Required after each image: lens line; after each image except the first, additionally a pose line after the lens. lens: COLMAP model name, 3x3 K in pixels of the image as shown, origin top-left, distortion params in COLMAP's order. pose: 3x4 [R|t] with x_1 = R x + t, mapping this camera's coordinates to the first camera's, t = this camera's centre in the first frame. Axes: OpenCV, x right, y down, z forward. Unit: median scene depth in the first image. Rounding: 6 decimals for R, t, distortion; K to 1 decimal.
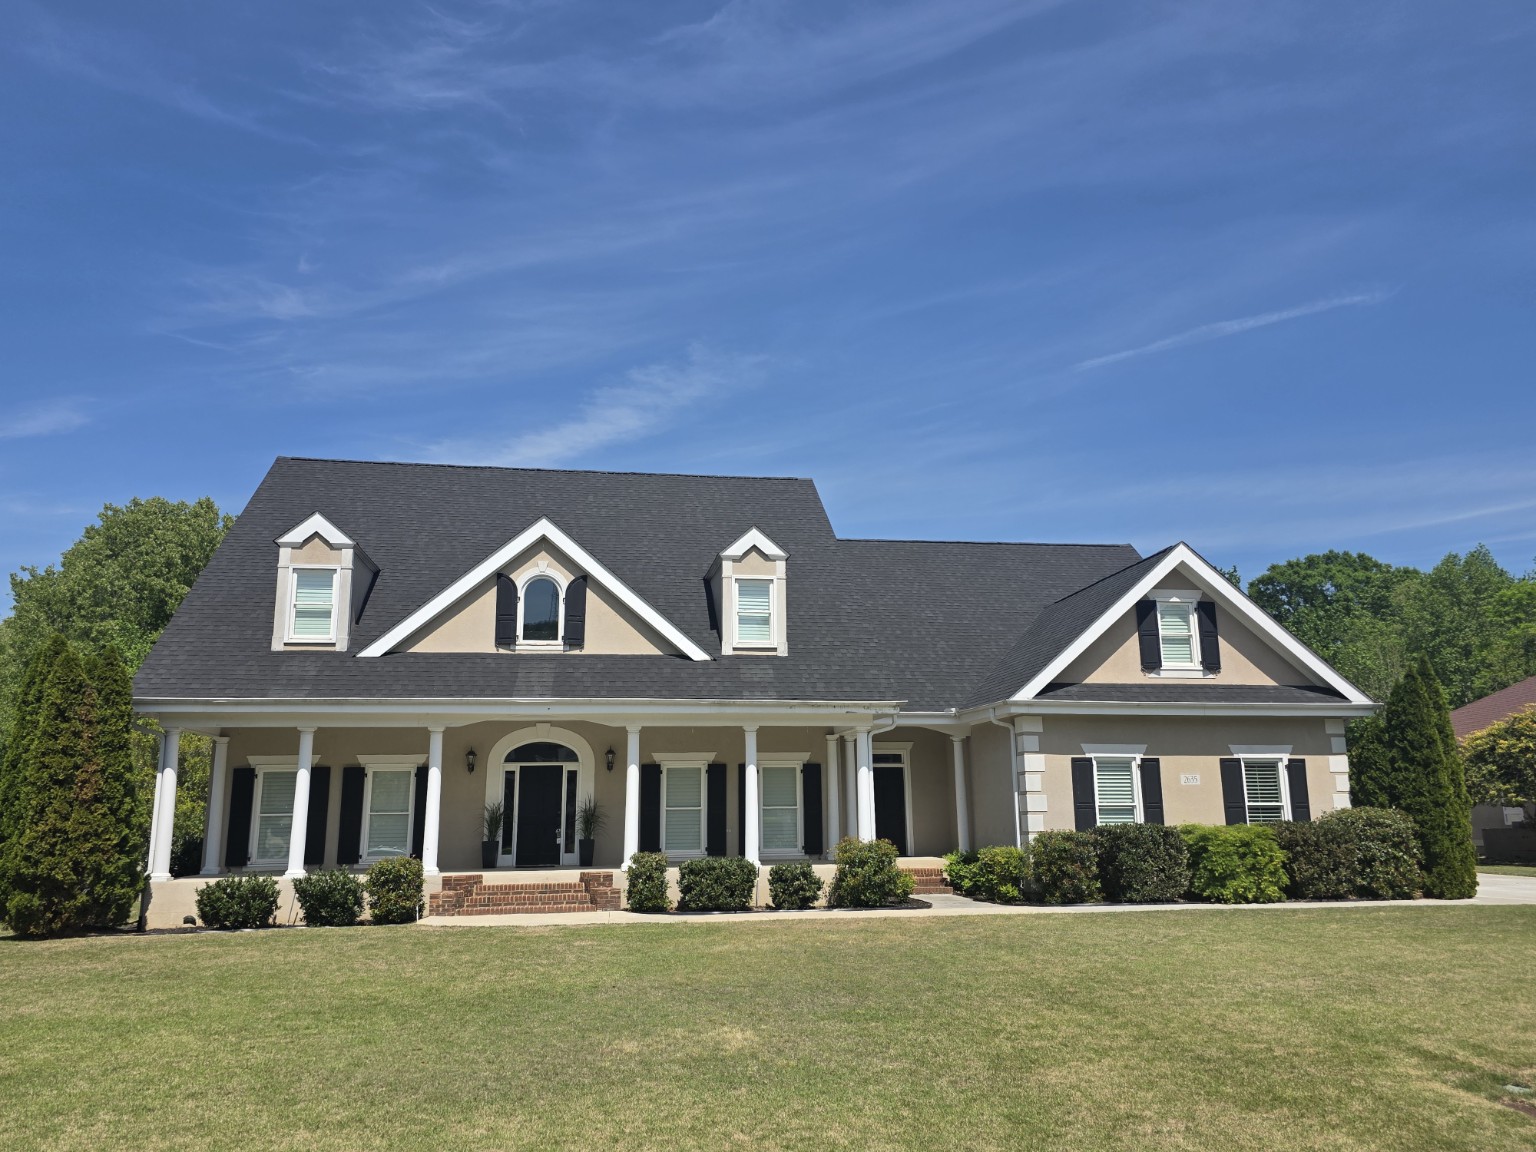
lens RADIAL K [[1224.4, 0, 725.4], [0, 1224.4, 571.1], [0, 0, 1]] dist [0.116446, -0.231102]
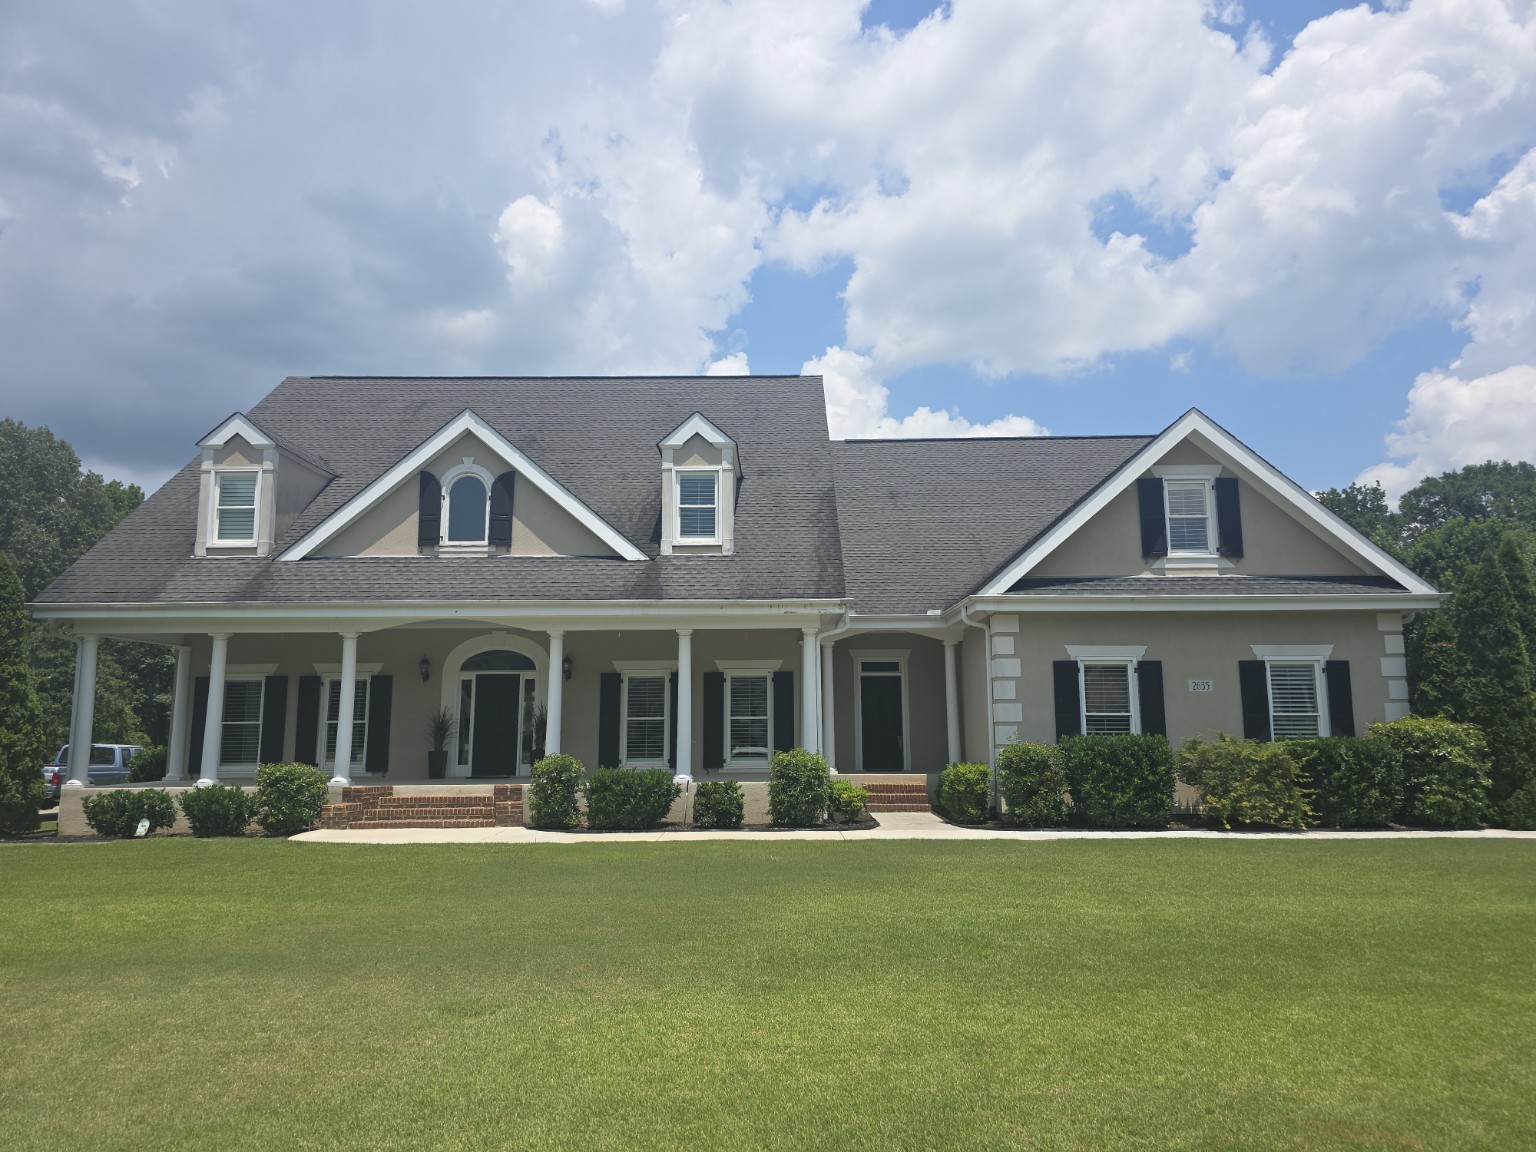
lens RADIAL K [[1049.5, 0, 768.0], [0, 1049.5, 576.0], [0, 0, 1]] dist [0.102093, -0.182708]
pose [[0.984036, -0.020348, -0.176804, 0.214499], [0.029268, 0.998419, 0.047989, 0.049459], [0.175548, -0.052397, 0.983075, 0.236767]]
